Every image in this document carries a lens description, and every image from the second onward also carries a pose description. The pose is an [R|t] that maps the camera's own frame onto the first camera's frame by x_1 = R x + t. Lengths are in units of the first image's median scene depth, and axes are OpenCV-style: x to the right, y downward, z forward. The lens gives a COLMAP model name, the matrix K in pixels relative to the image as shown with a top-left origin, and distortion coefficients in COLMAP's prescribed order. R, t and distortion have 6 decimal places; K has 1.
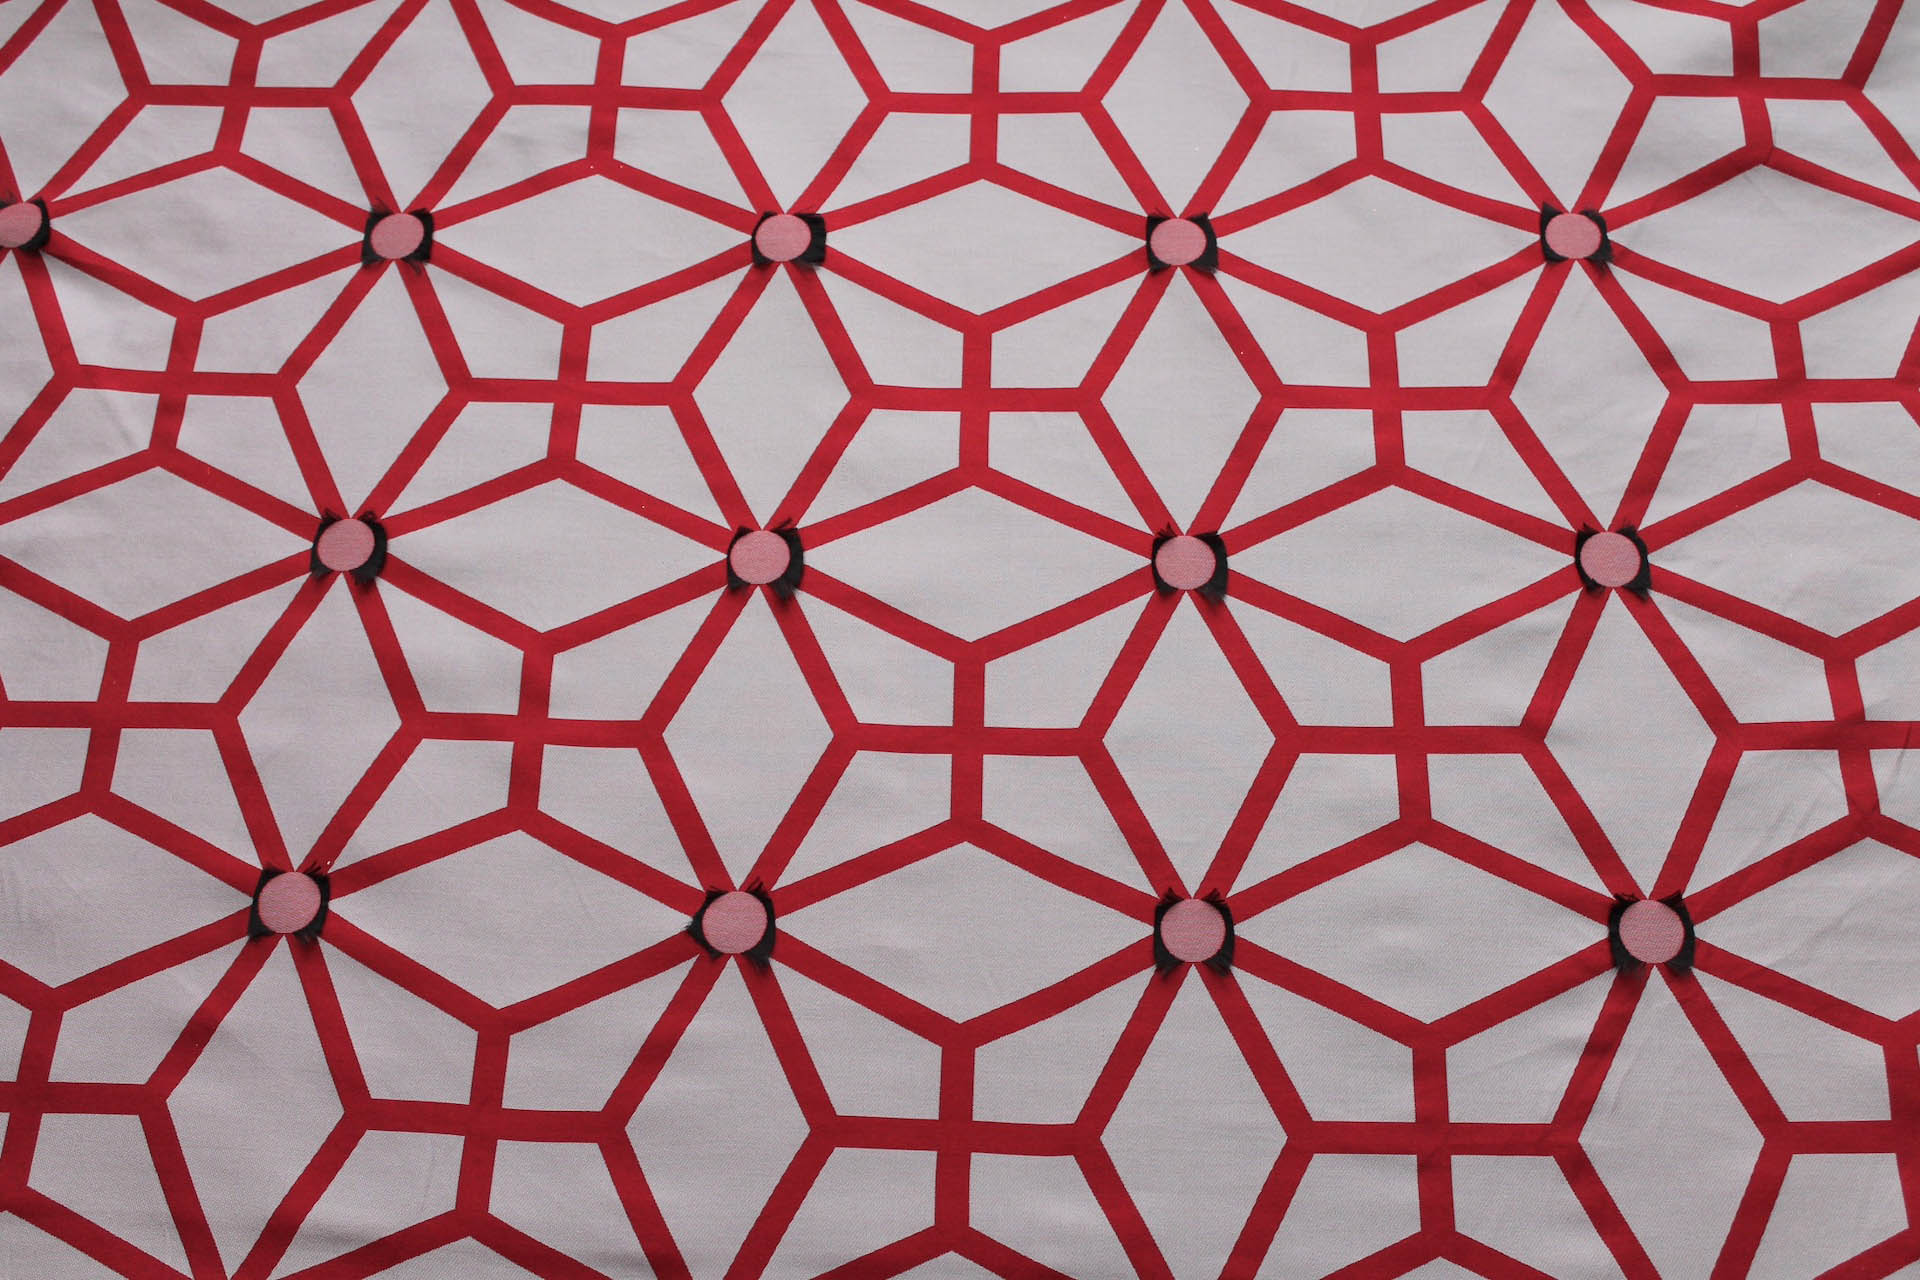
lens RADIAL K [[2285.9, 0, 960.0], [0, 2285.9, 640.0], [0, 0, 1]] dist [-0.099603, 0.101826]
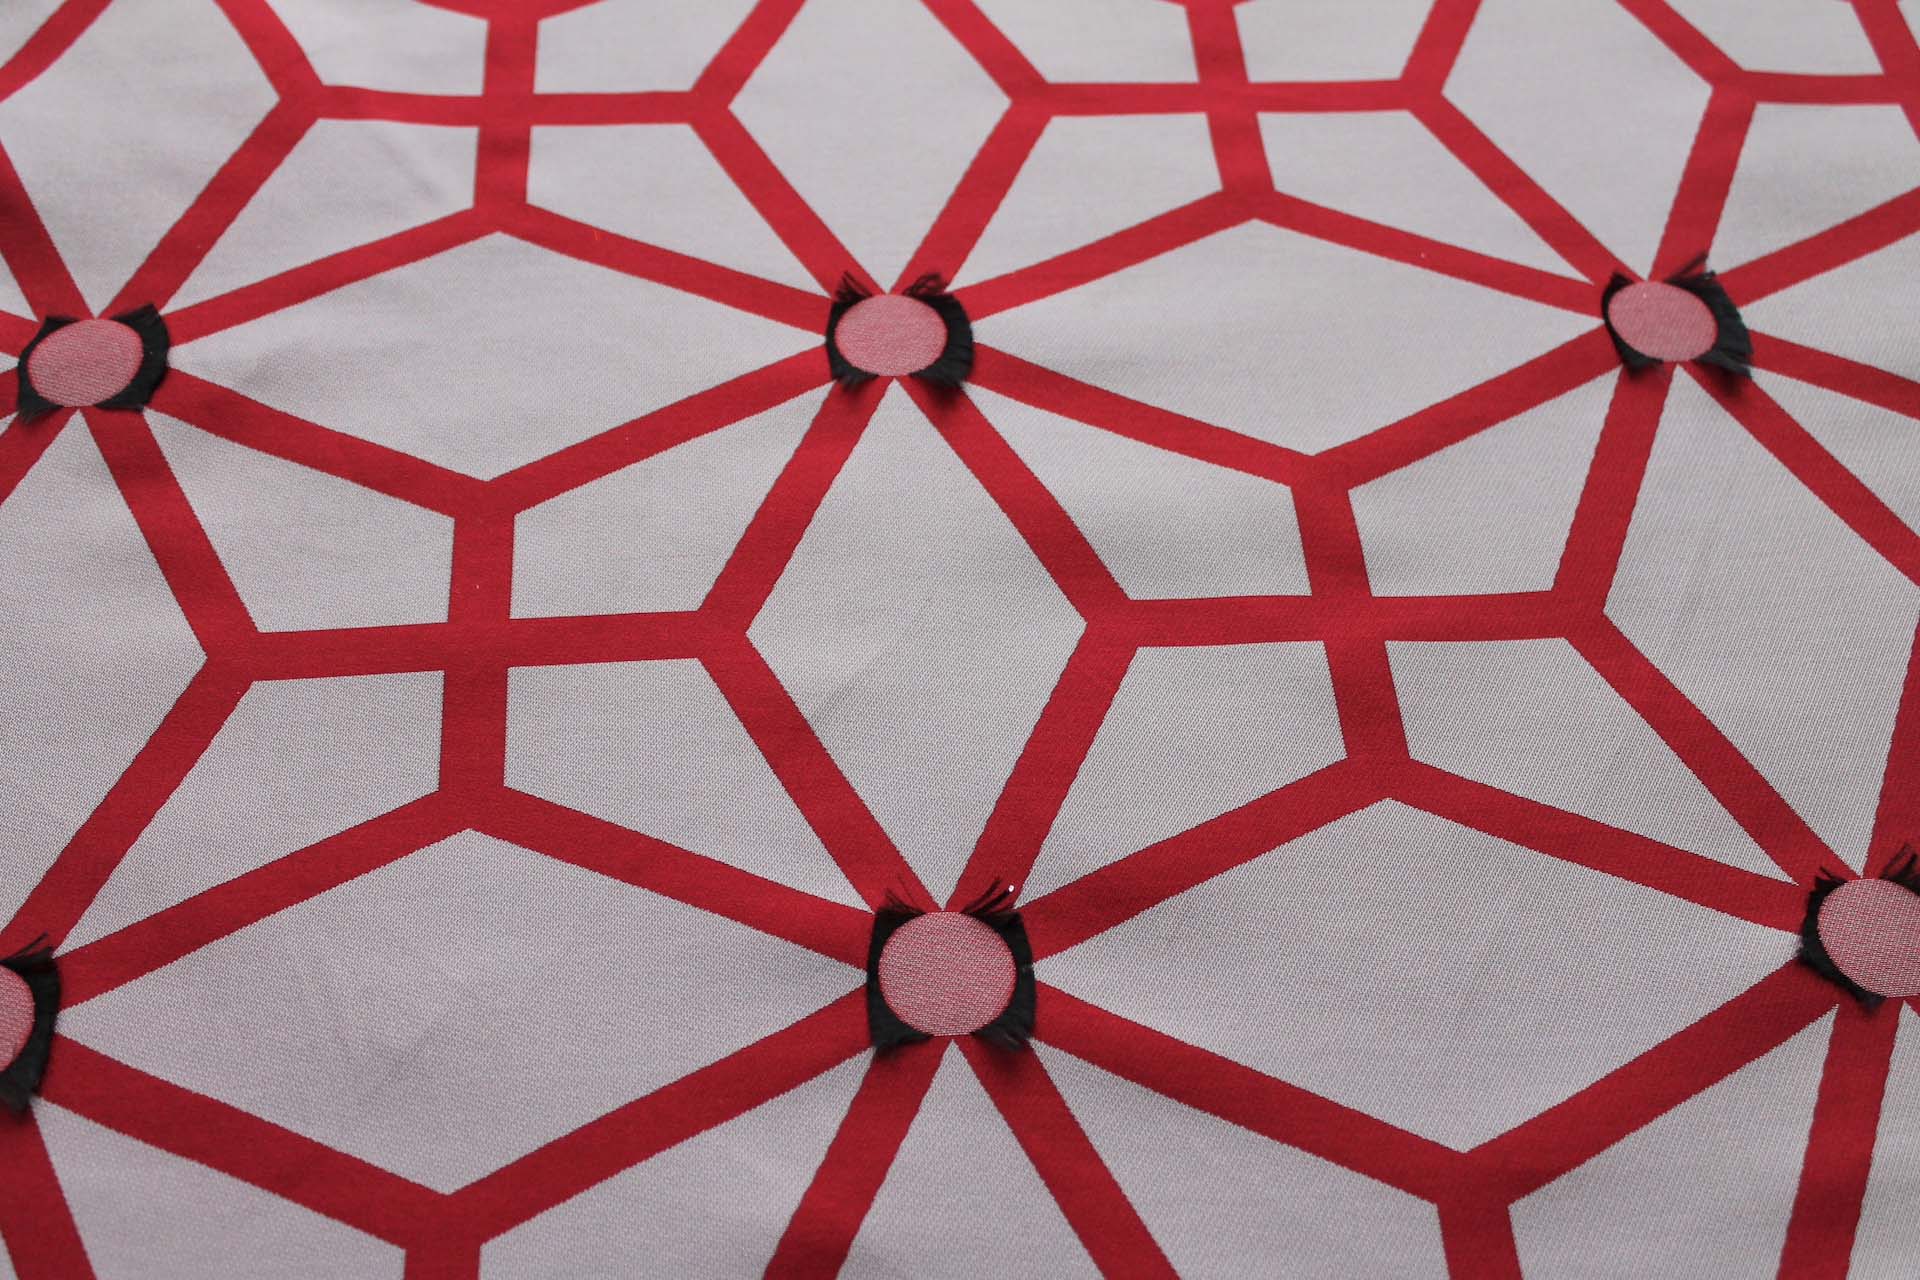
lens RADIAL K [[2285.9, 0, 960.0], [0, 2285.9, 640.0], [0, 0, 1]] dist [-0.099603, 0.101826]
pose [[0.994084, -0.054302, 0.094066, -0.312616], [0.069313, 0.983940, -0.164494, 0.117875], [-0.083623, 0.170041, 0.981883, 0.497128]]
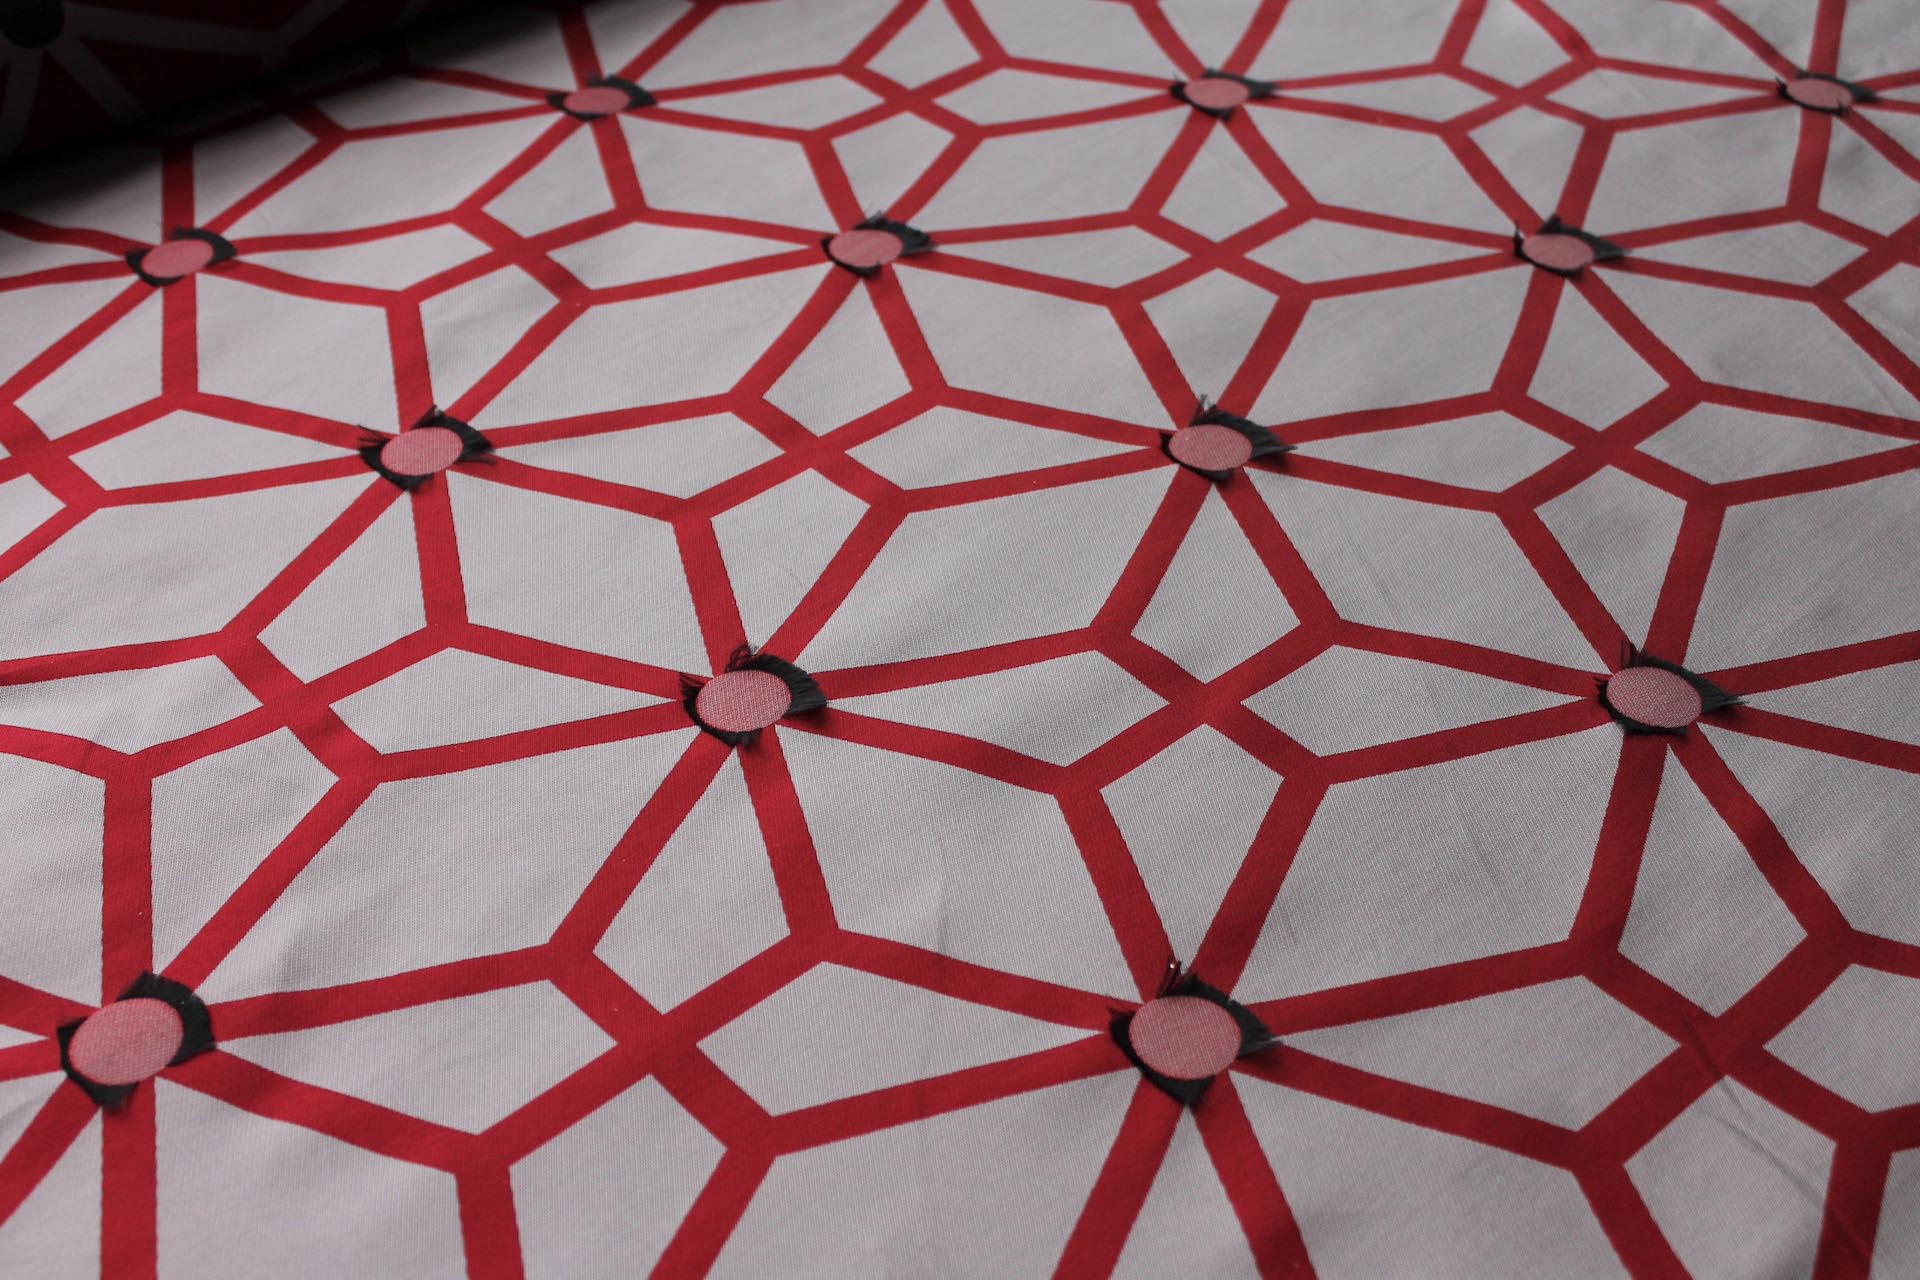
lens RADIAL K [[2285.9, 0, 960.0], [0, 2285.9, 640.0], [0, 0, 1]] dist [-0.099603, 0.101826]
pose [[0.725685, -0.428493, 0.538308, -0.568434], [0.613947, 0.756445, -0.225522, 0.126733], [-0.310566, 0.494150, 0.812013, 0.466165]]
